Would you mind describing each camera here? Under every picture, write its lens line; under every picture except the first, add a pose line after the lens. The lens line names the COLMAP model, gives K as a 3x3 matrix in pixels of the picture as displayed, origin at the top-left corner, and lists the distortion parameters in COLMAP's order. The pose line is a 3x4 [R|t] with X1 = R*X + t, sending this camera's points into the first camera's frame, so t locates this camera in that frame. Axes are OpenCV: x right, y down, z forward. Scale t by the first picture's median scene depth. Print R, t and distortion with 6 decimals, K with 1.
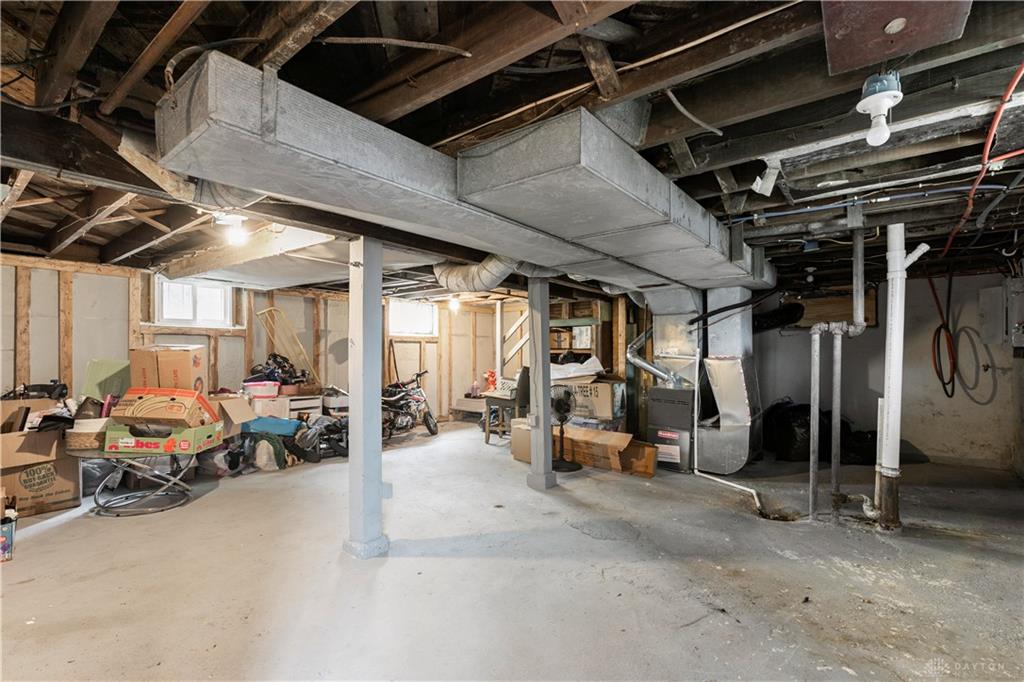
lens RADIAL K [[469.3, 0, 512.9], [0, 469.3, 354.3], [0, 0, 1]] dist [0.002067, 0.000234]
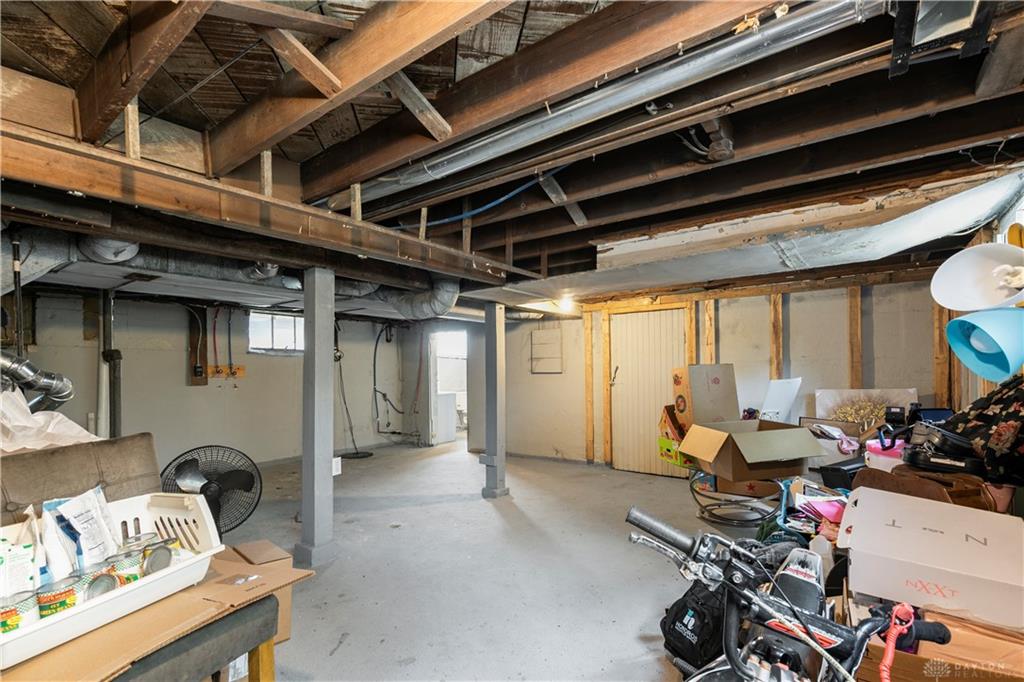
lens RADIAL K [[469.3, 0, 512.9], [0, 469.3, 354.3], [0, 0, 1]] dist [0.002067, 0.000234]
pose [[-0.999687, 0.004468, -0.024615, -0.273814], [0.005278, 0.999444, -0.032934, -0.011802], [0.024454, -0.033054, -0.999154, 2.149756]]
